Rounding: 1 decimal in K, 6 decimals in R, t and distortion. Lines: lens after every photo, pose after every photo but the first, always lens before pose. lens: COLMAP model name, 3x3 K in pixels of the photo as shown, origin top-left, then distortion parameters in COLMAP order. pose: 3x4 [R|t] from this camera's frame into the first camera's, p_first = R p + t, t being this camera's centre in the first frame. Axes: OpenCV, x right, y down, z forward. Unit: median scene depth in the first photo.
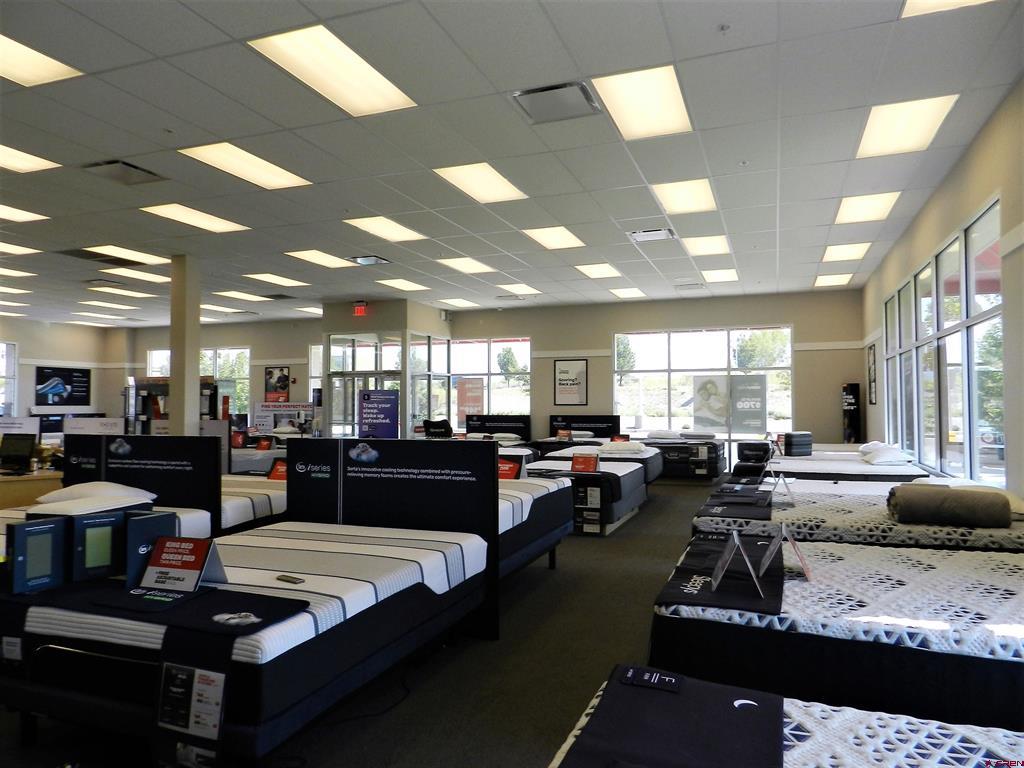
lens RADIAL K [[715.4, 0, 509.8], [0, 715.4, 384.4], [0, 0, 1]] dist [0.025809, 0.002270]
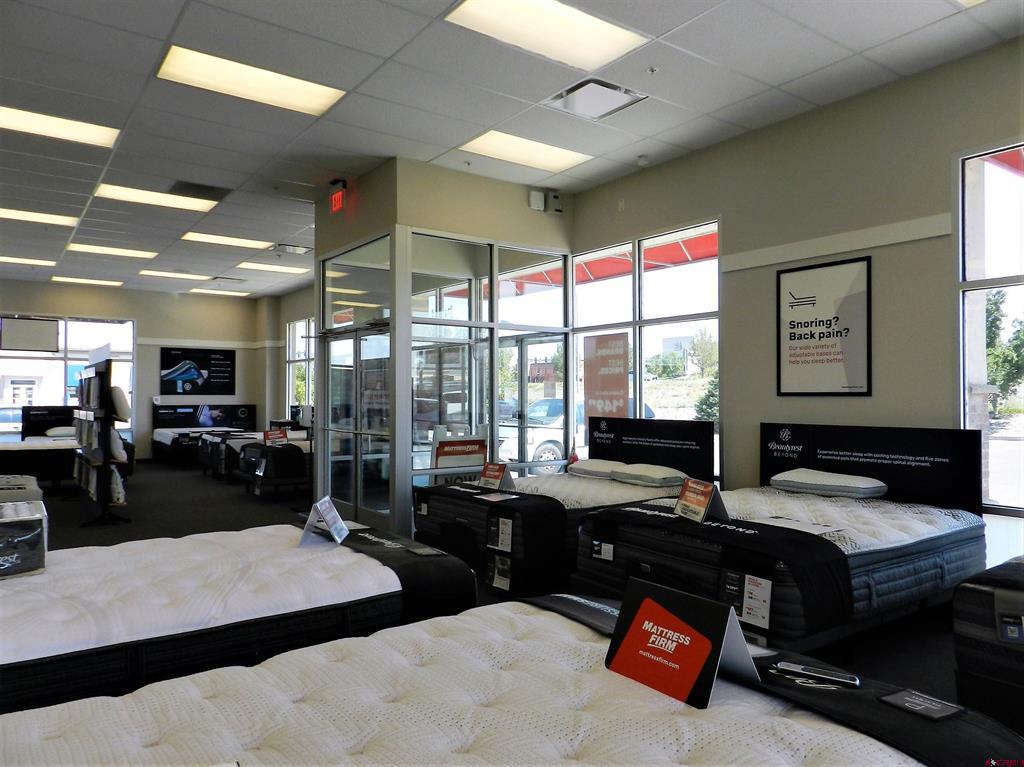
lens RADIAL K [[715.4, 0, 513.3], [0, 715.4, 383.3], [0, 0, 1]] dist [0.025809, 0.002270]
pose [[0.839726, -0.007493, -0.542959, 0.126105], [0.013739, 0.999878, 0.007450, 0.015607], [0.542837, -0.013715, 0.839726, 0.531175]]
